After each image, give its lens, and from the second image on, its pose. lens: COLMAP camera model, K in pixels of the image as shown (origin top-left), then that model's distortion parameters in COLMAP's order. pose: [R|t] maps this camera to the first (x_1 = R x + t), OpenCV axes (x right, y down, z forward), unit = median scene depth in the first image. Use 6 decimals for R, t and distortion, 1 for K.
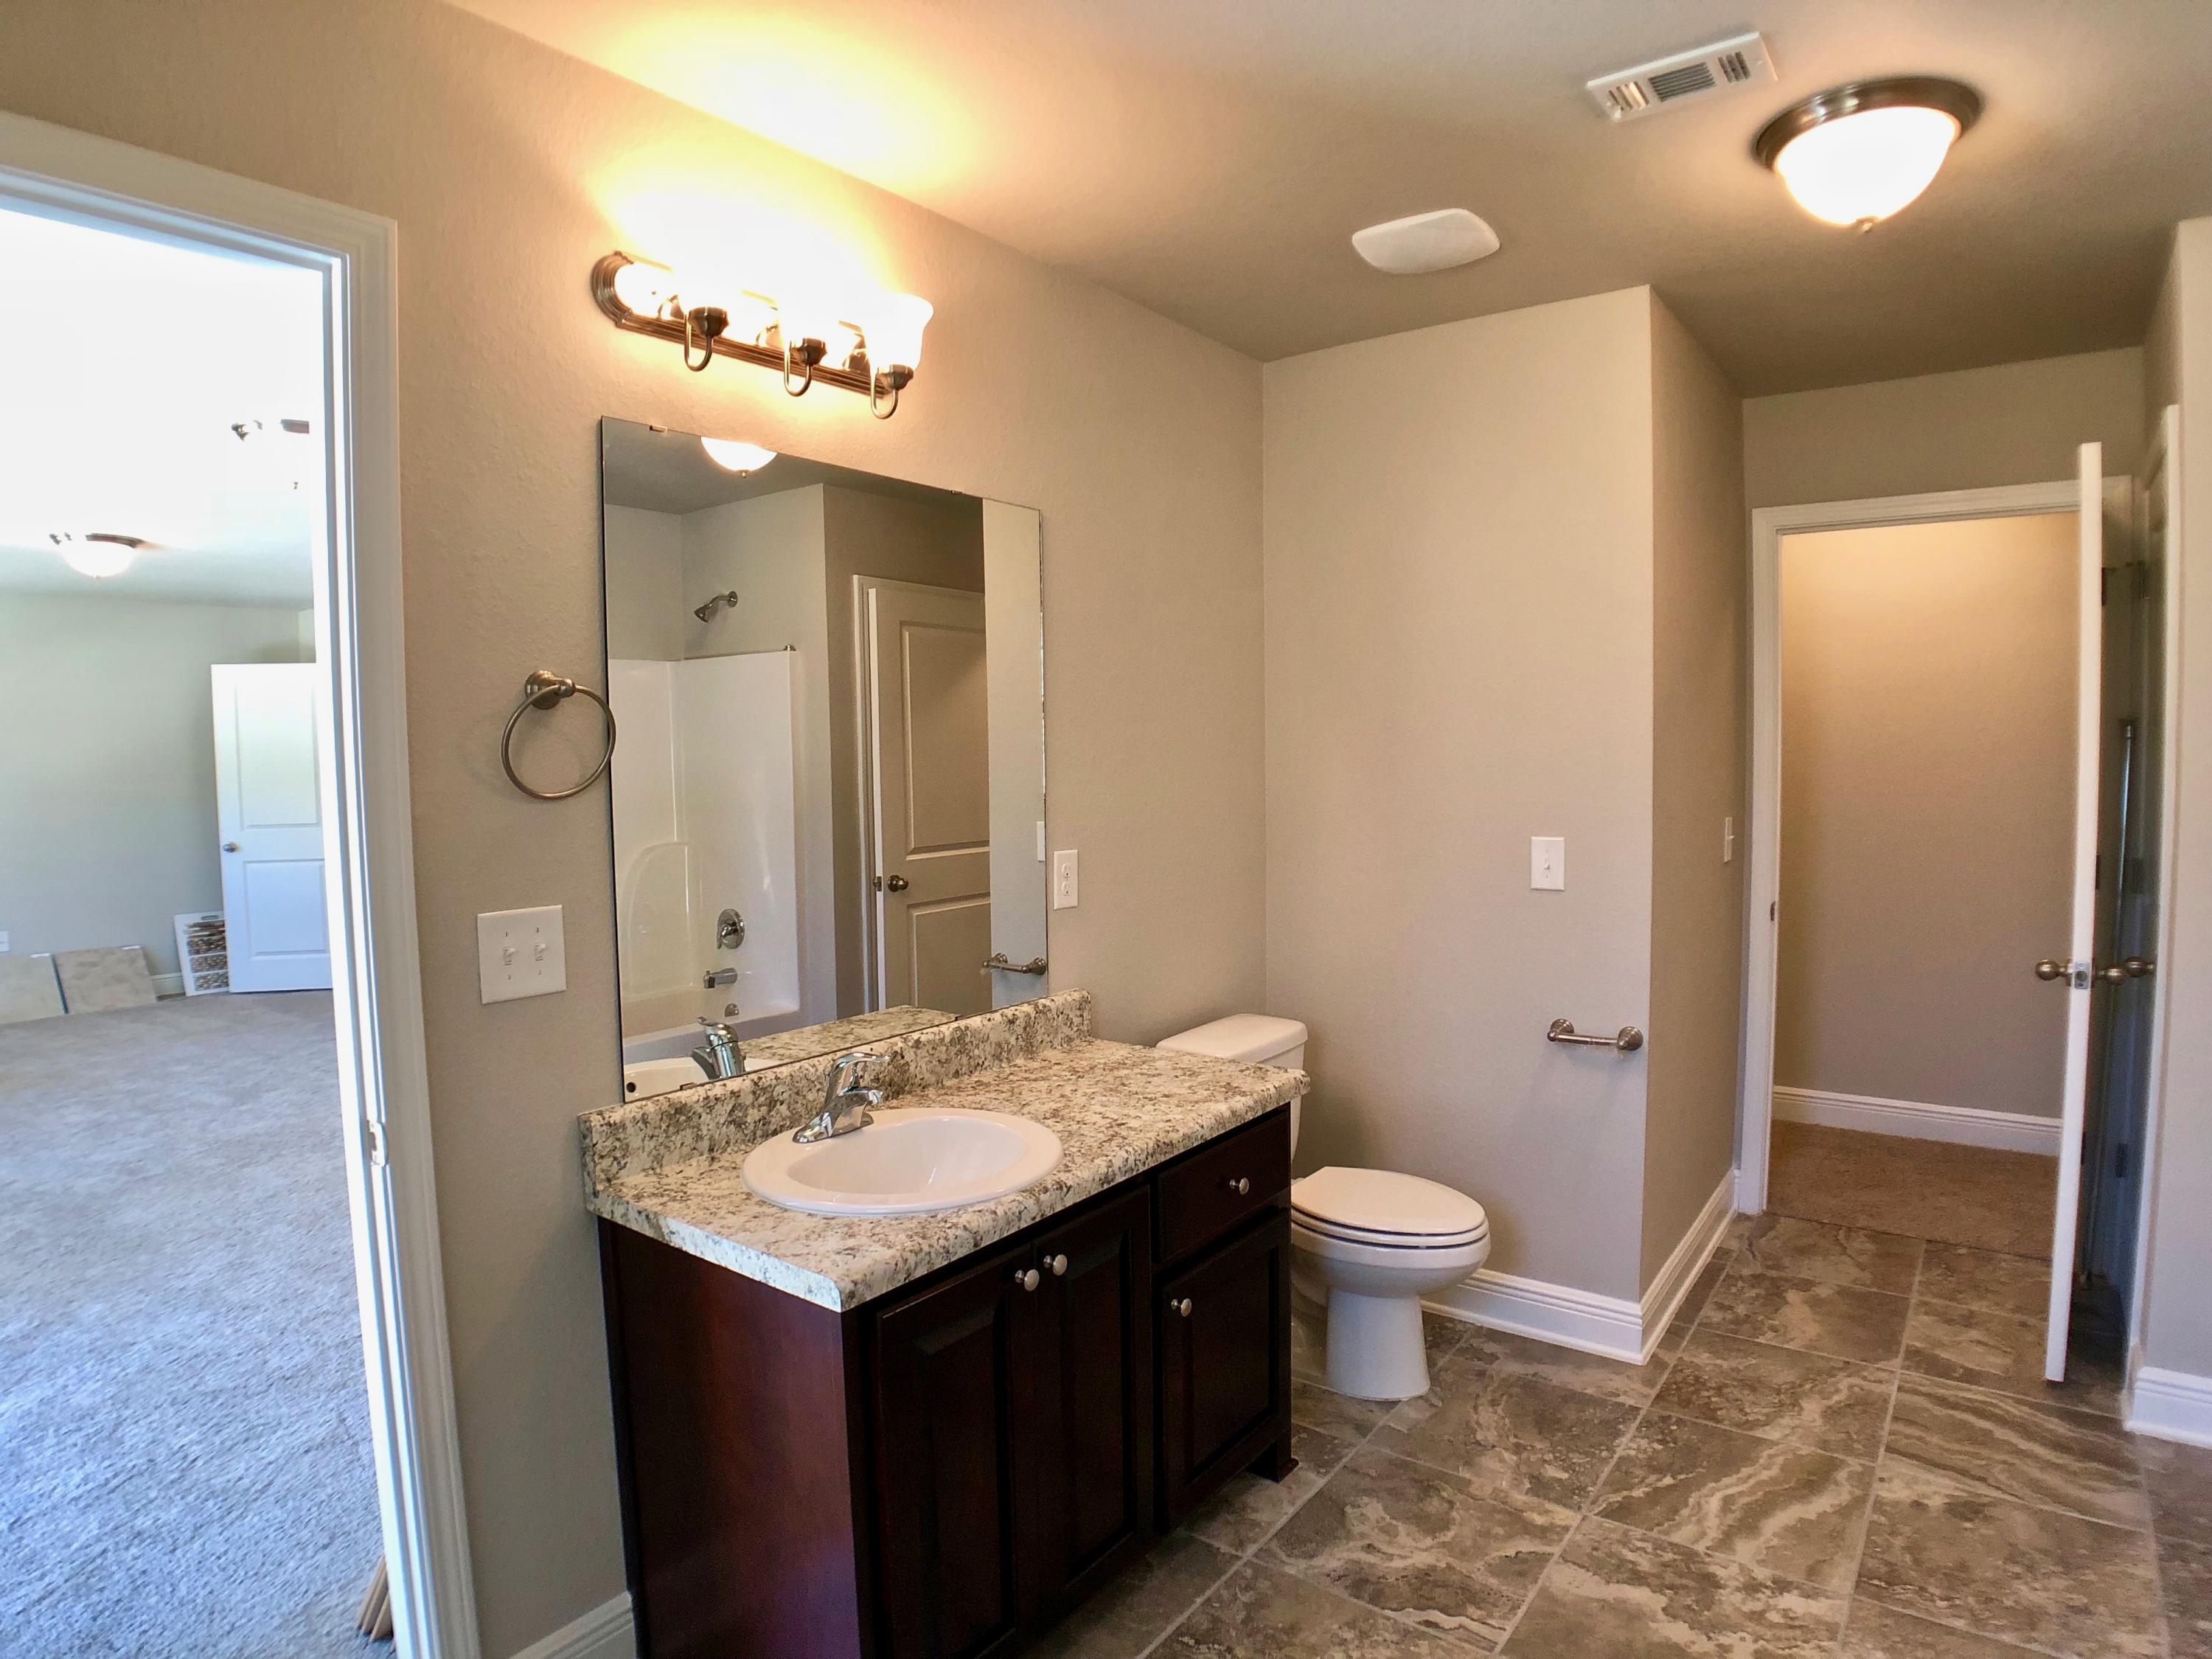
lens RADIAL K [[1250.1, 0, 1165.4], [0, 1250.1, 838.2], [0, 0, 1]] dist [-0.099199, 0.018134]
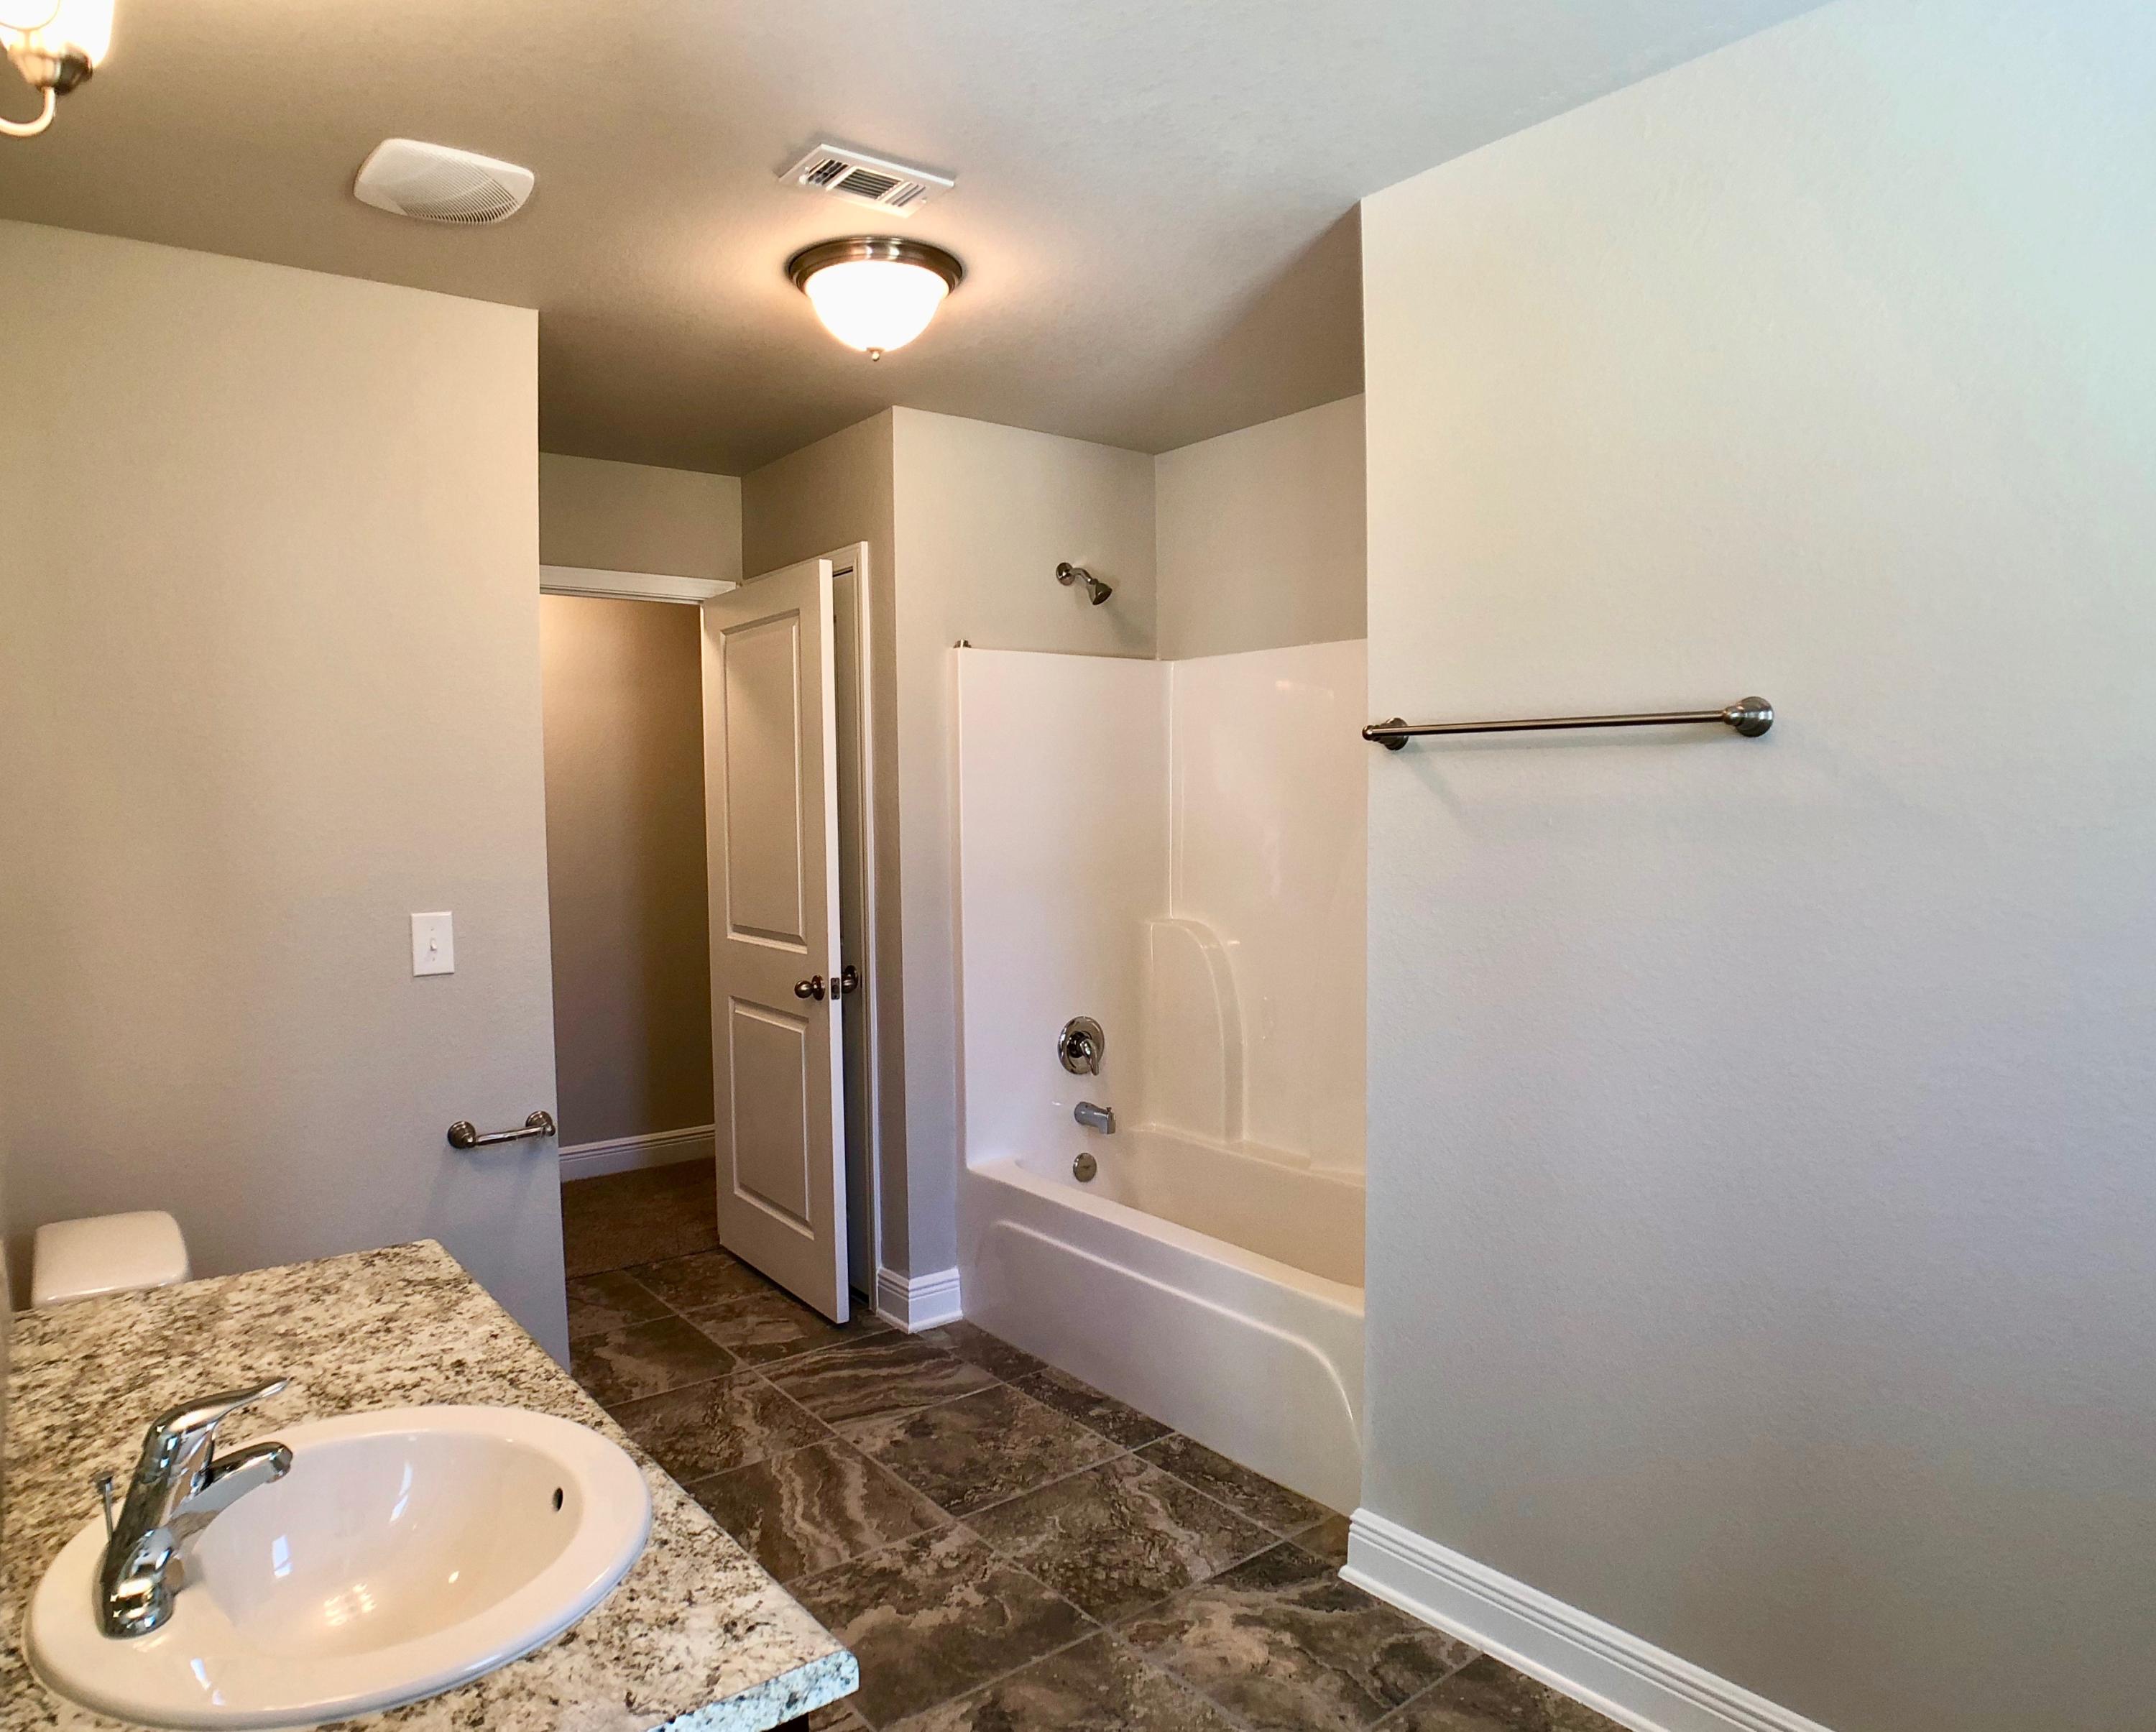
lens RADIAL K [[1311.0, 0, 1073.8], [0, 1311.0, 874.7], [0, 0, 1]] dist [-0.070200, -0.001715]
pose [[0.282482, -0.045954, 0.958171, -0.513814], [0.067064, 0.997354, 0.028061, -0.026871], [-0.956925, 0.056332, 0.284817, 0.411930]]
